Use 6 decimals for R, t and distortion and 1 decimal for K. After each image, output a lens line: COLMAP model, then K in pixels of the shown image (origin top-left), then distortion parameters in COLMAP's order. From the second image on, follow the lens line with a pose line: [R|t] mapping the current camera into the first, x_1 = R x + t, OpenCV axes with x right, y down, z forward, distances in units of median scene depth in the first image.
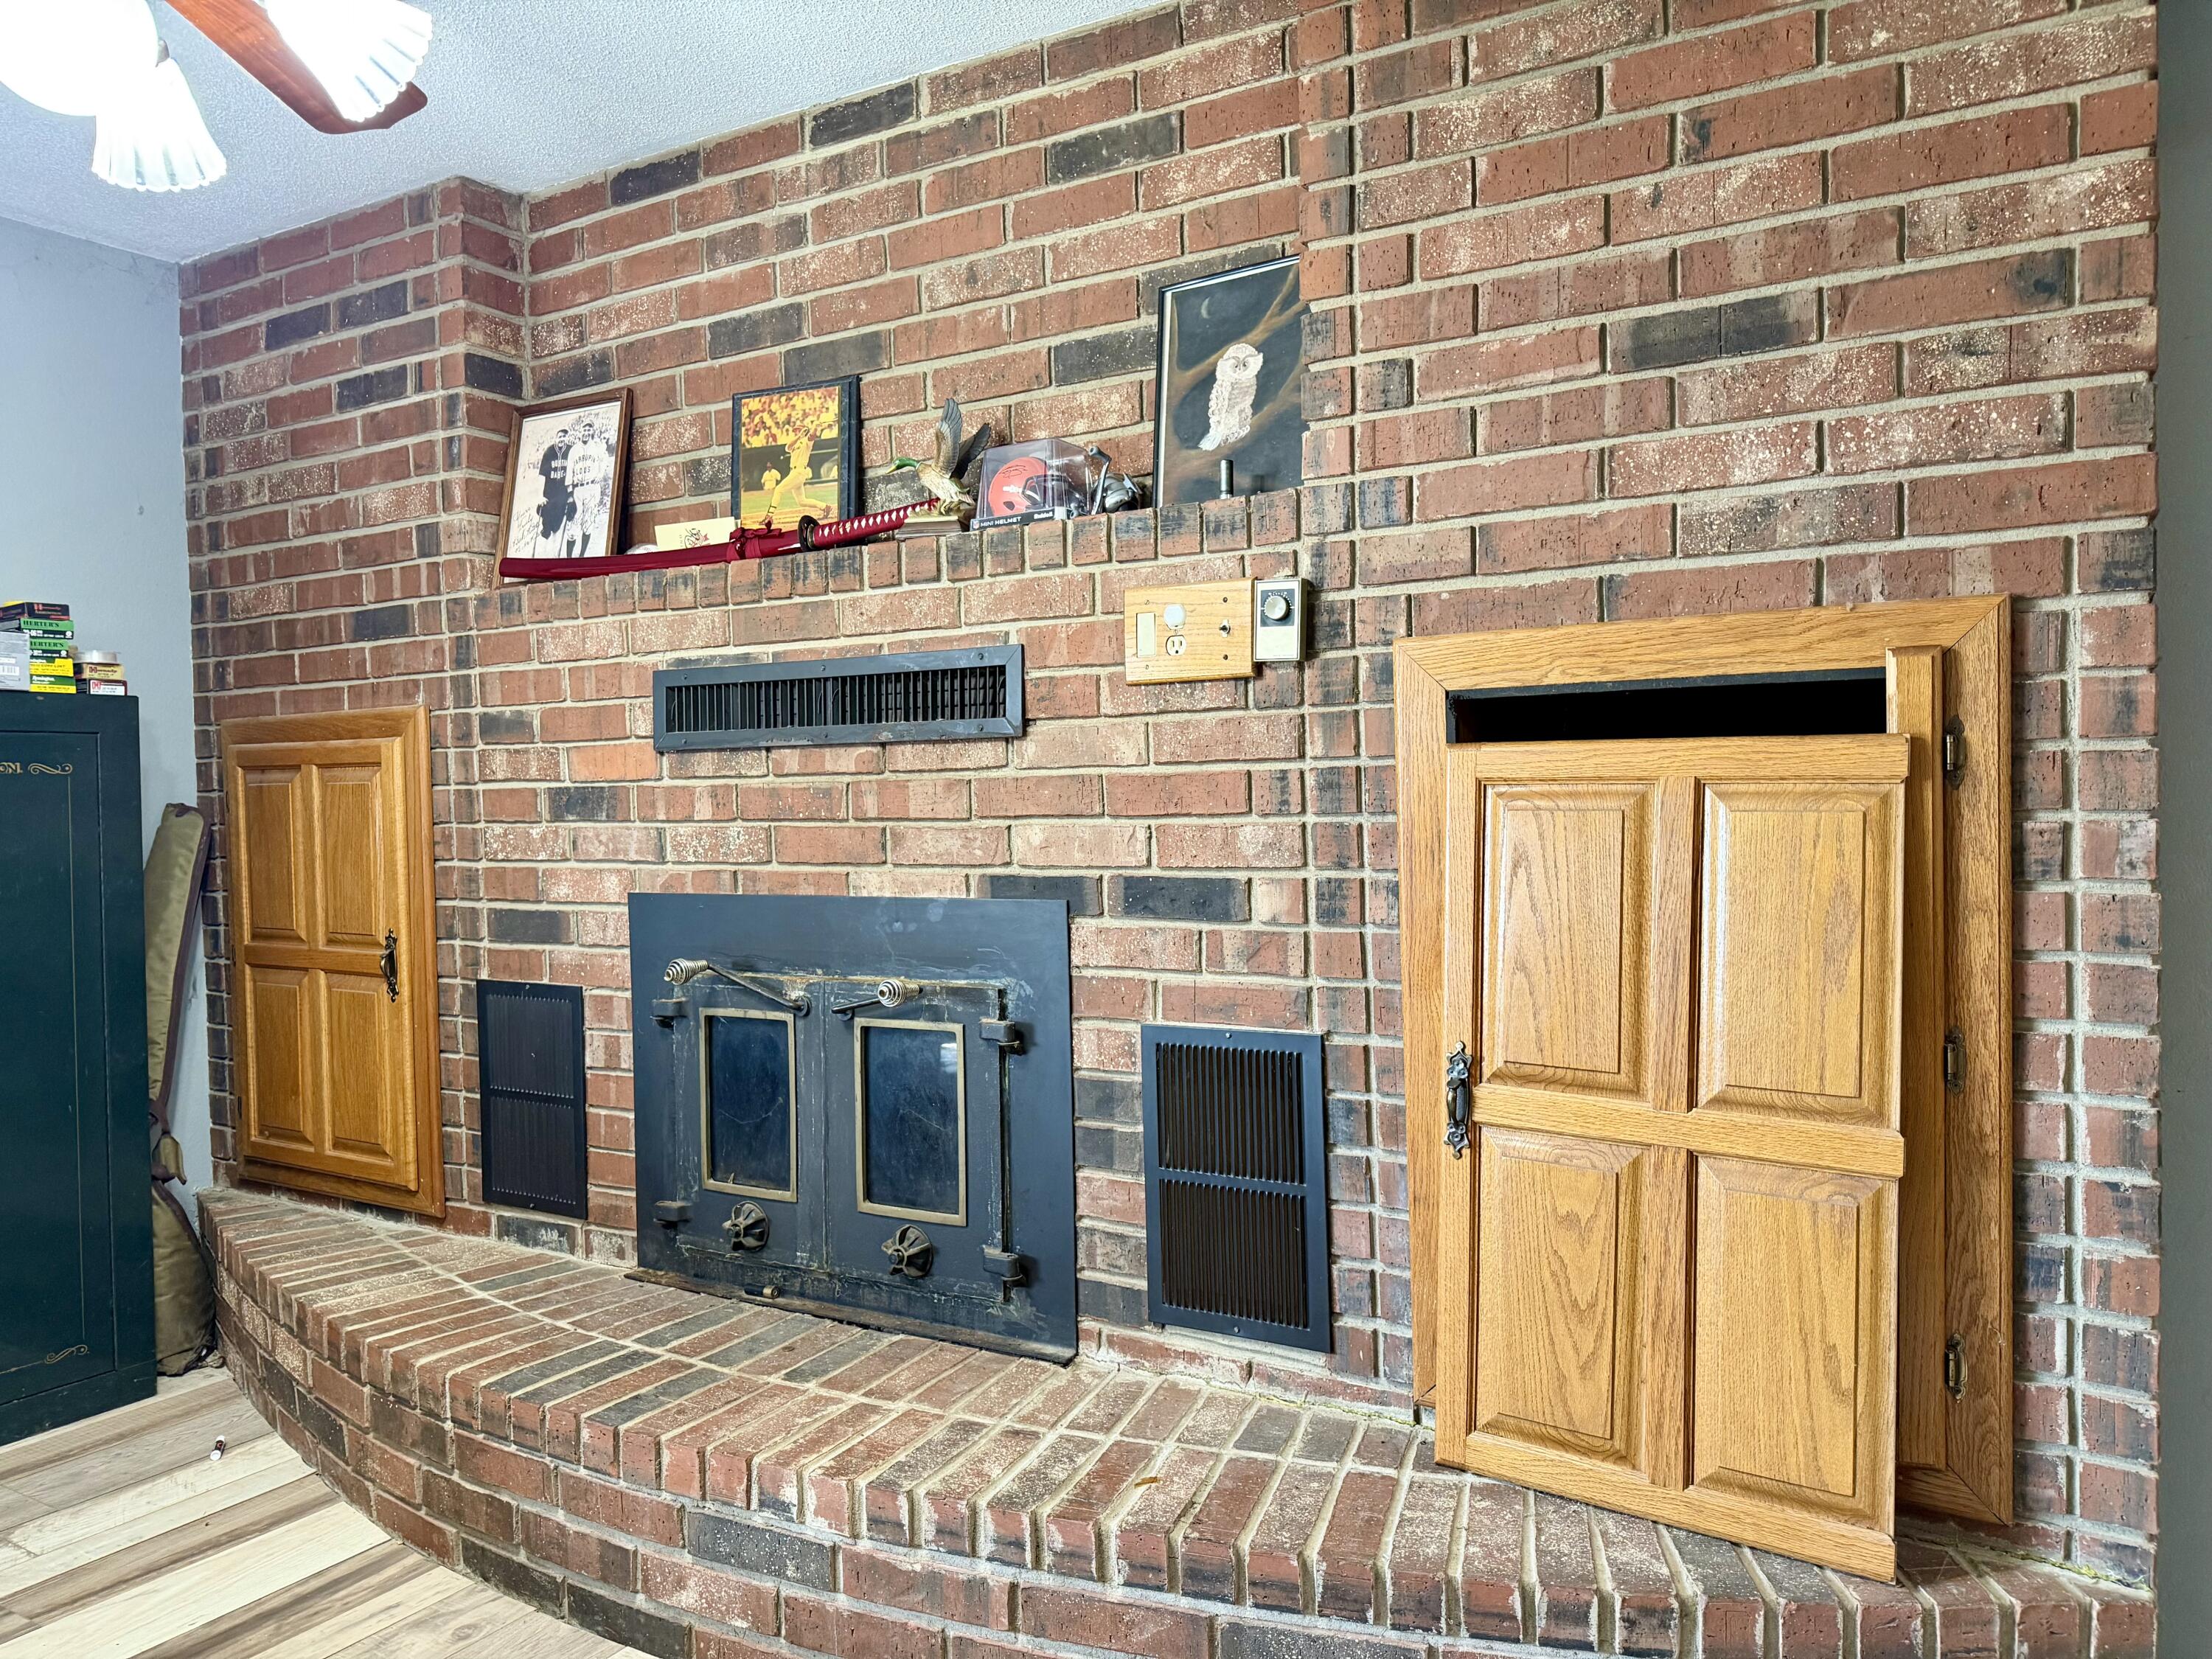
lens RADIAL K [[1573.0, 0, 1106.0], [0, 1573.0, 829.5], [0, 0, 1]] dist [0.077164, -0.100588]
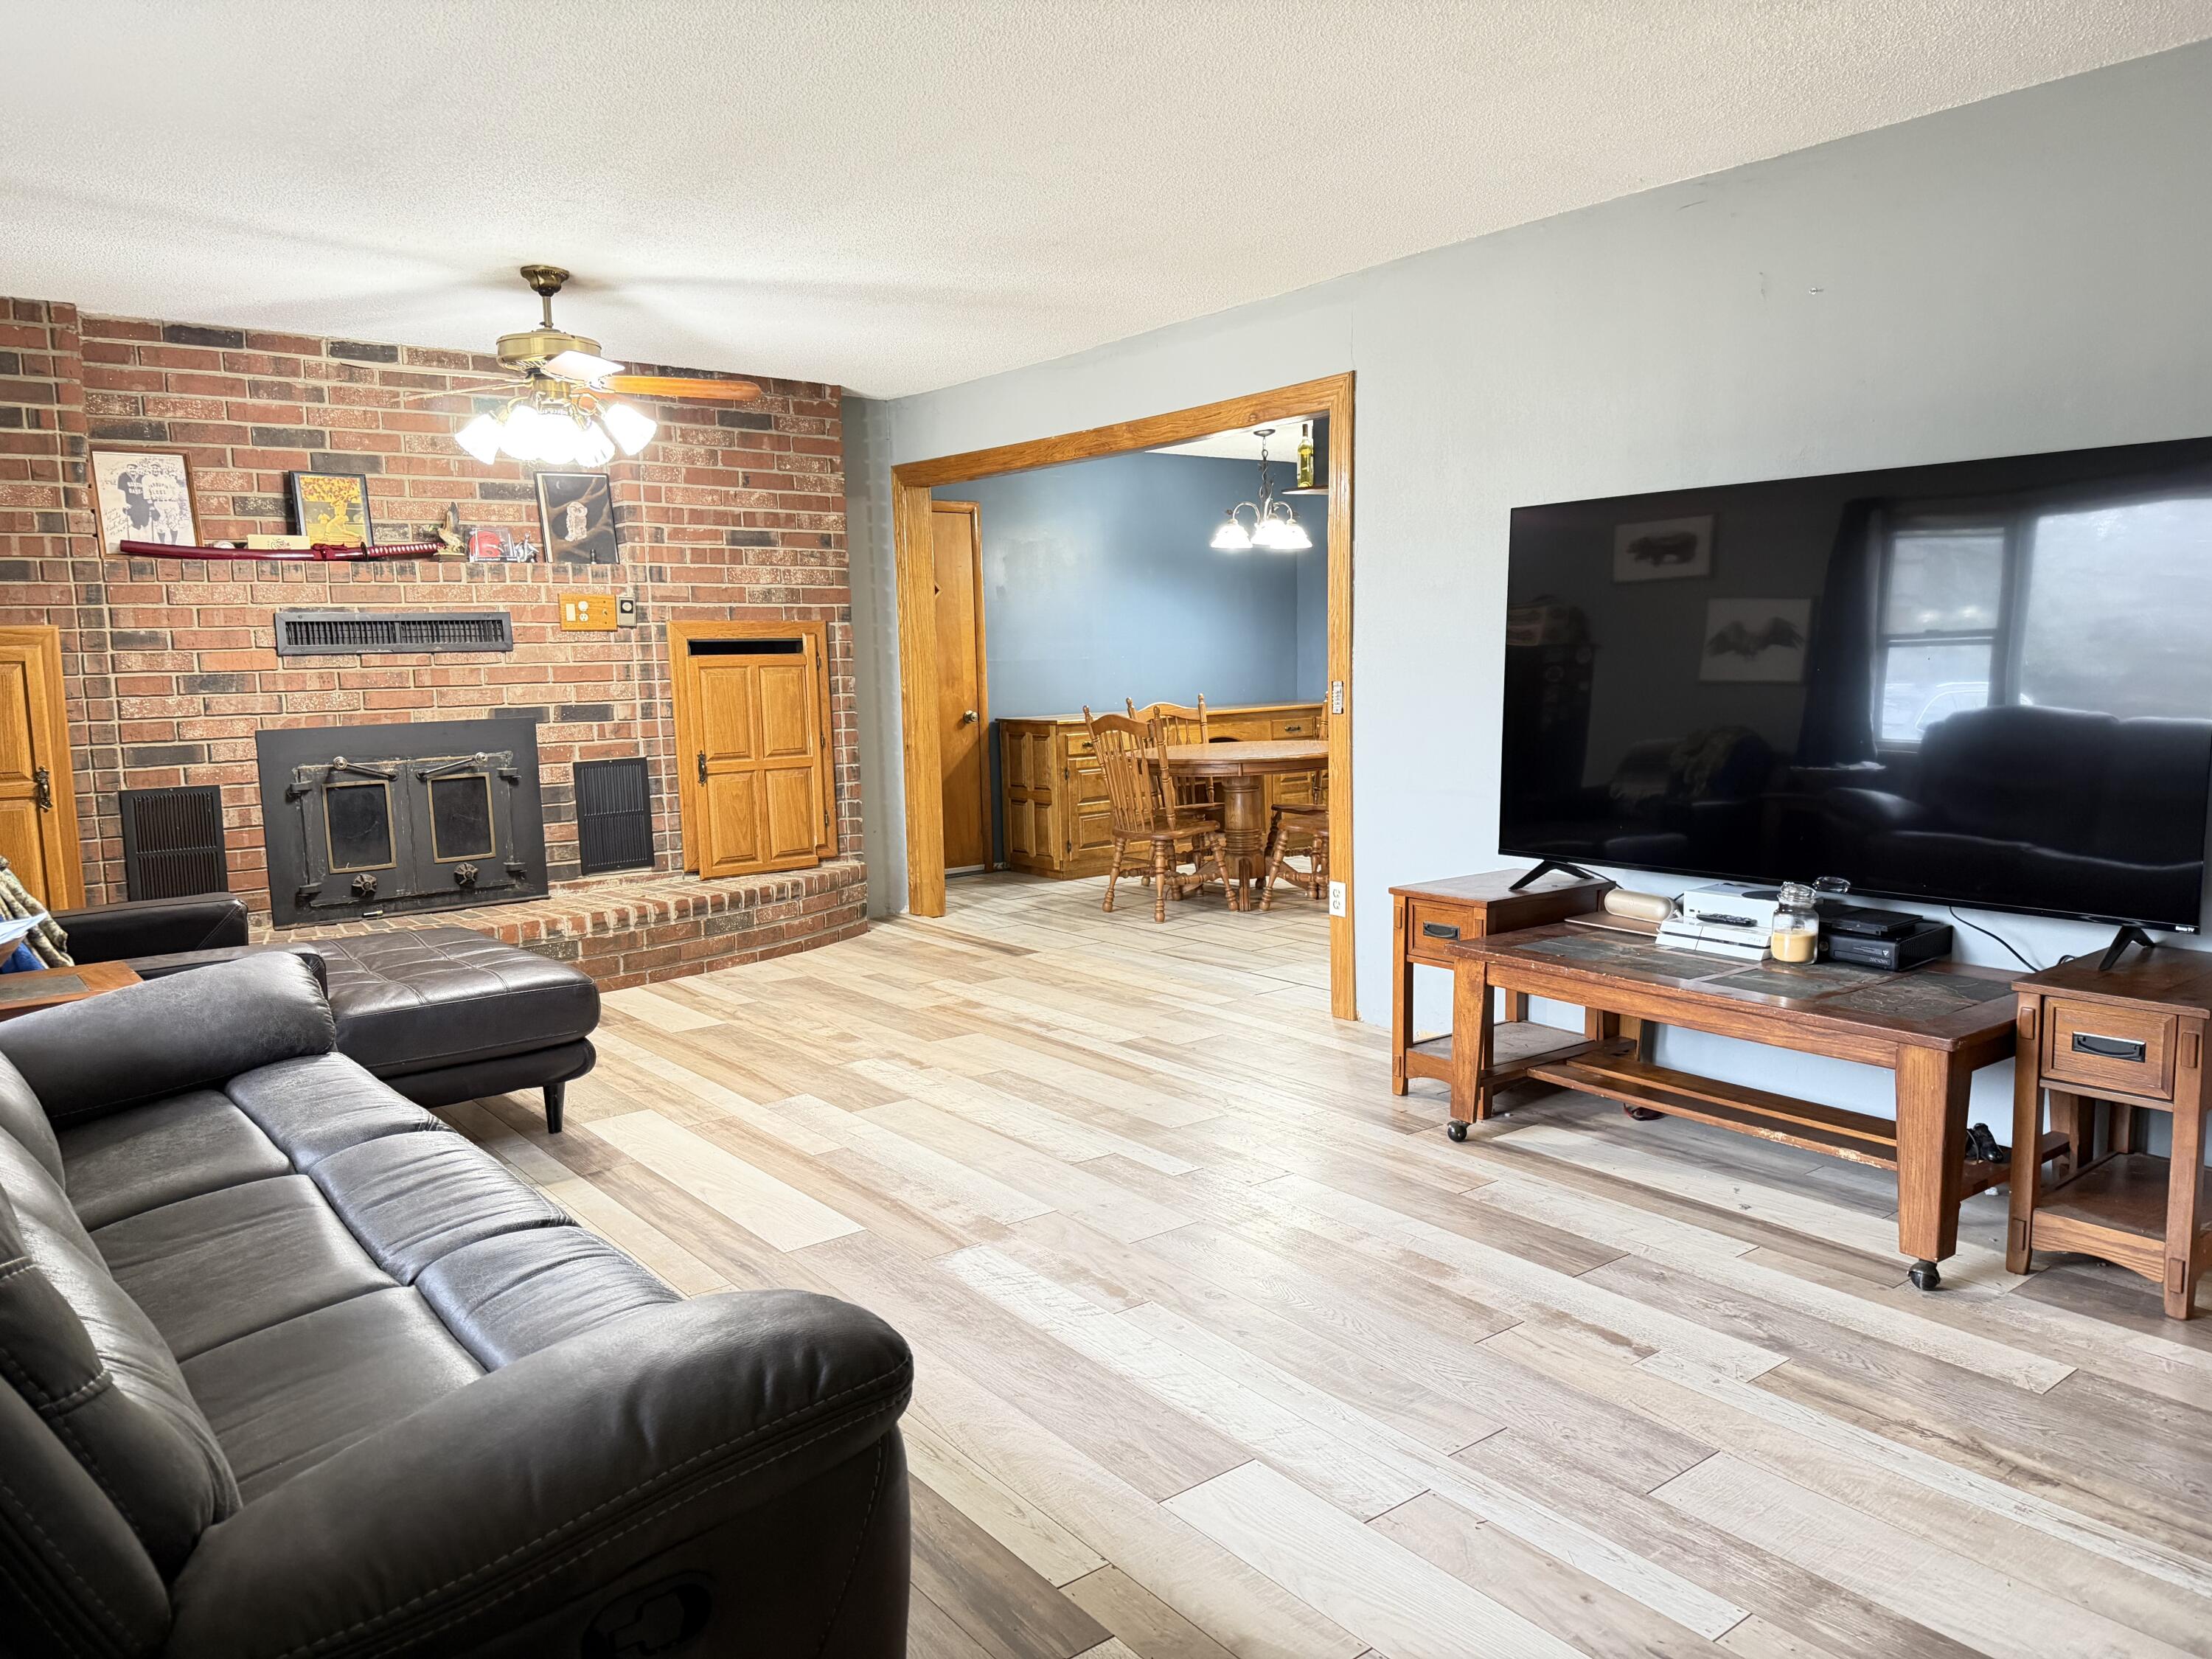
lens RADIAL K [[1527.2, 0, 1138.9], [0, 1527.2, 836.8], [0, 0, 1]] dist [0.047818, -0.088305]
pose [[0.327117, -0.102182, 0.939443, -1.752259], [0.041538, 0.994731, 0.093732, 0.039456], [-0.944070, 0.008361, 0.329638, -0.613412]]
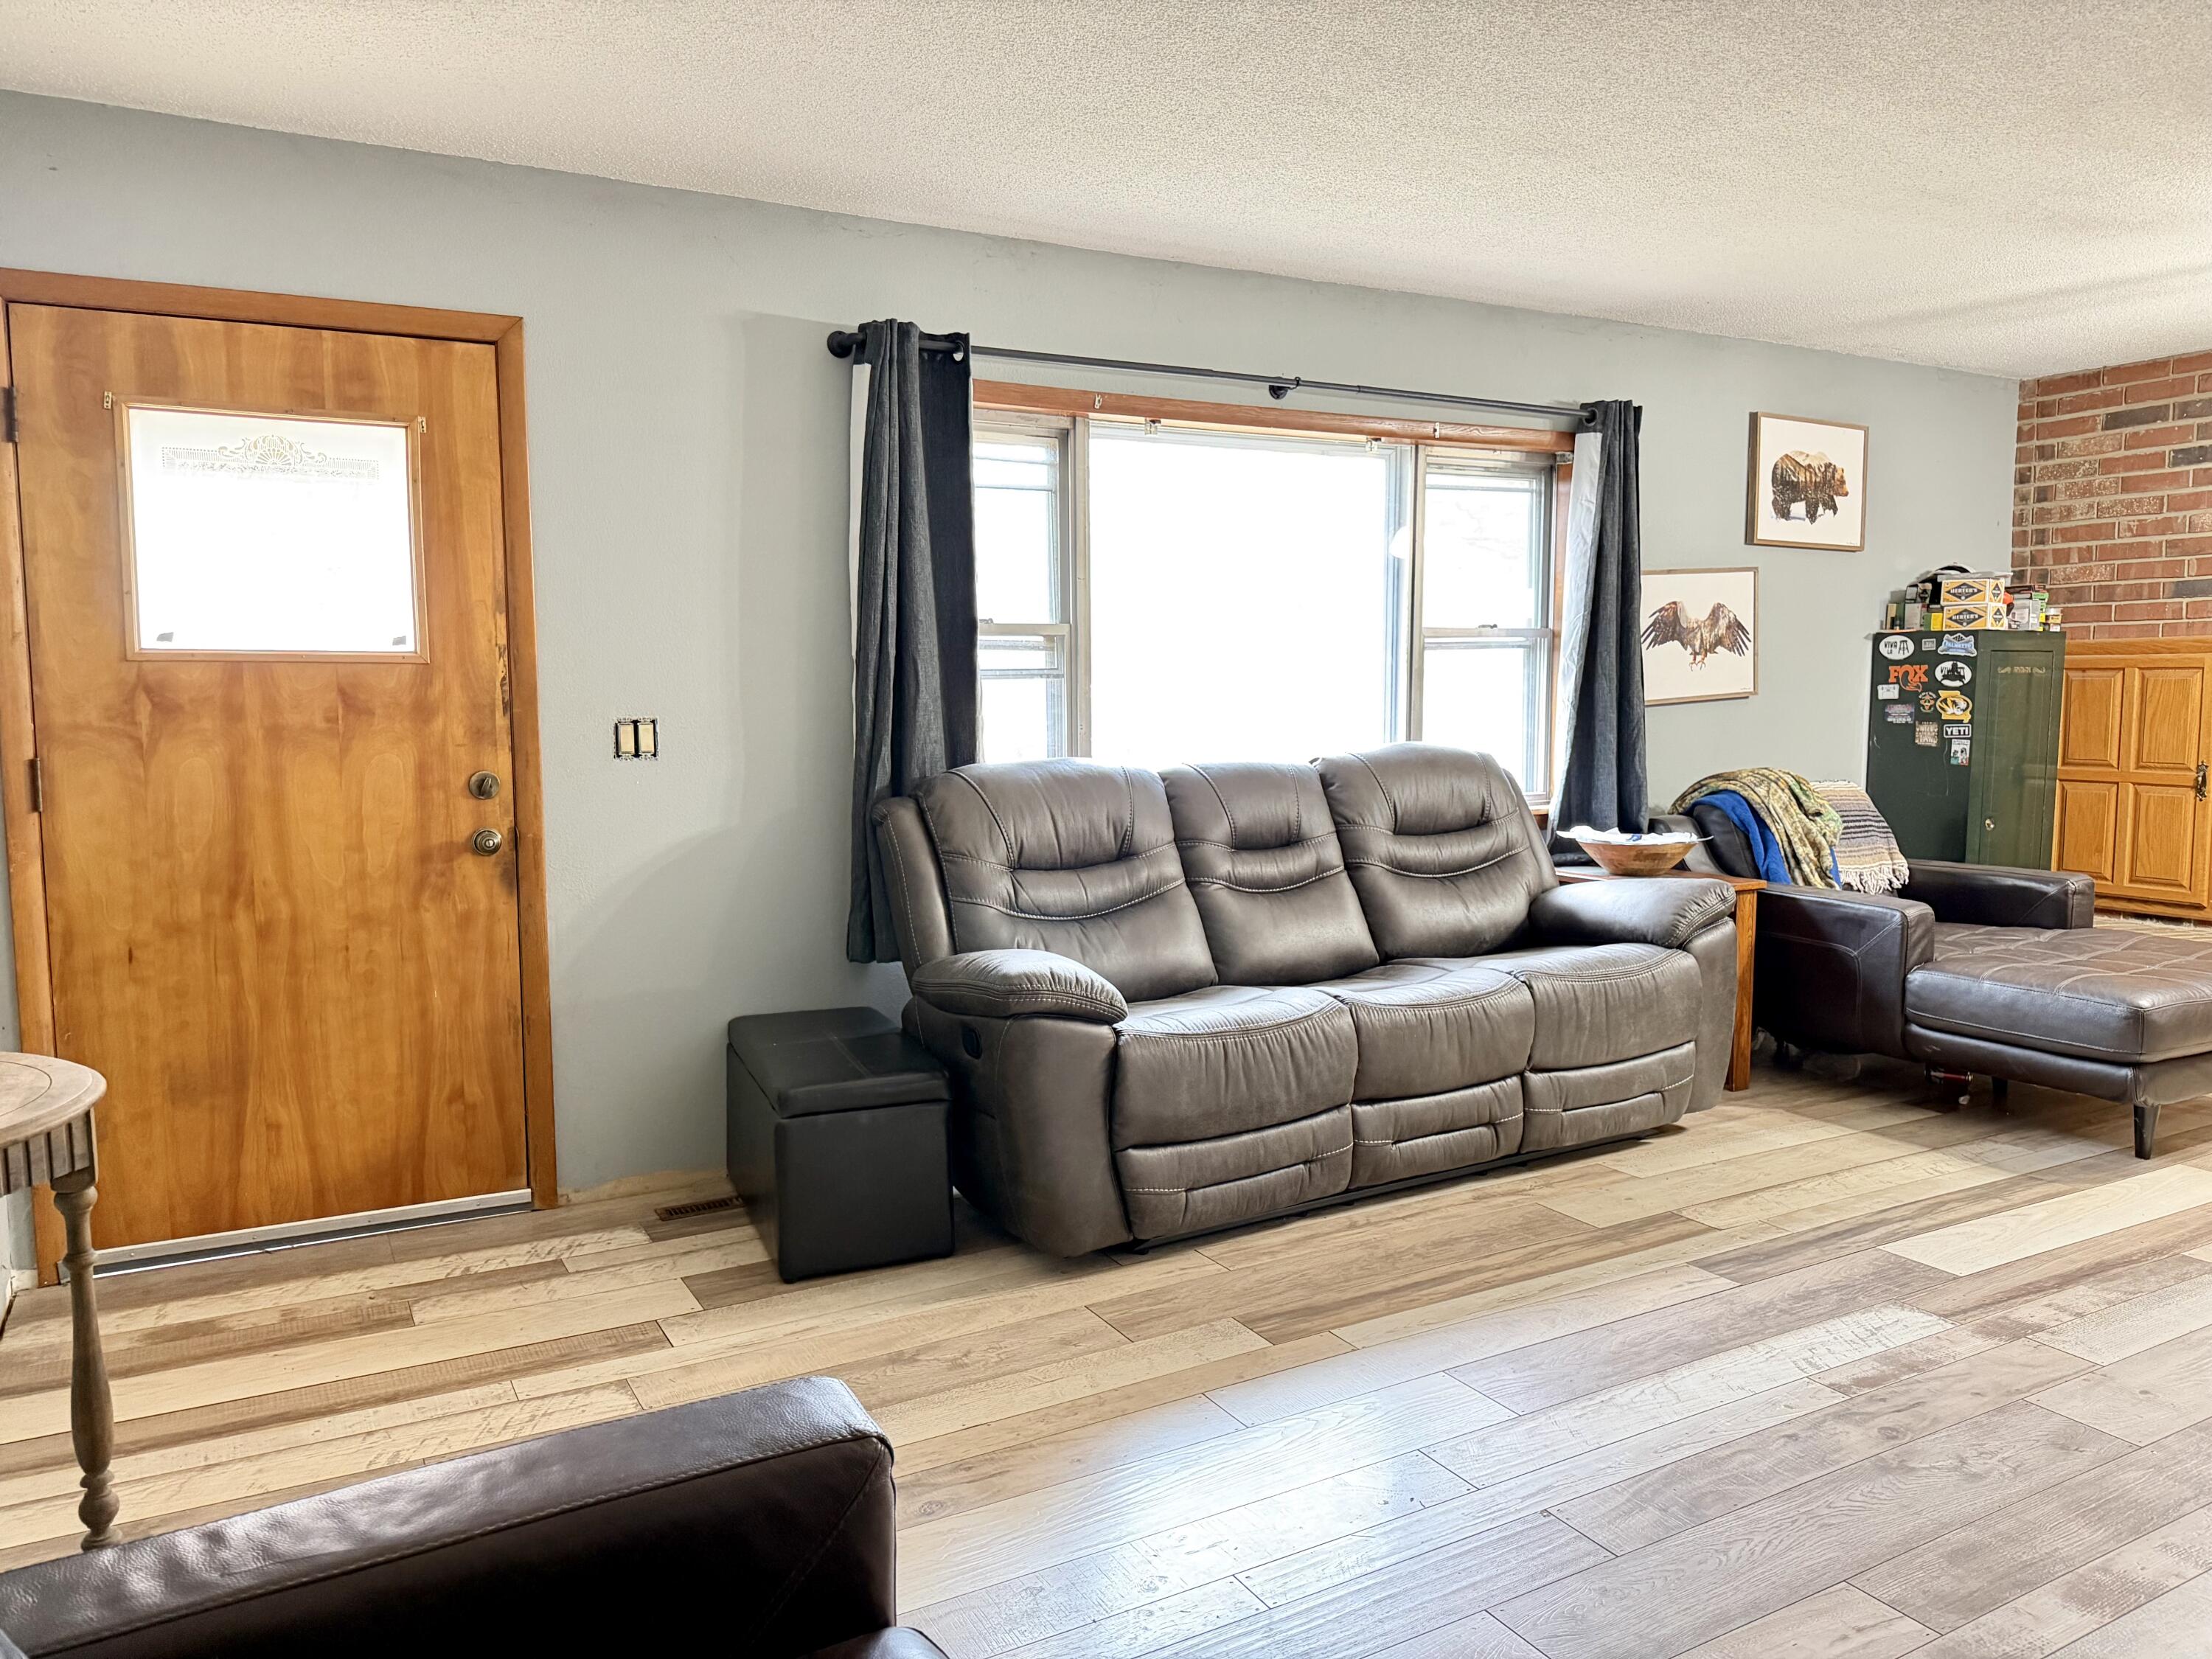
lens RADIAL K [[1556.8, 0, 1106.0], [0, 1556.8, 829.5], [0, 0, 1]] dist [0.027292, -0.031639]
pose [[0.876046, 0.059627, -0.478527, -0.784301], [-0.024920, 0.996598, 0.078560, 0.036689], [0.481583, -0.056897, 0.874552, -1.309775]]
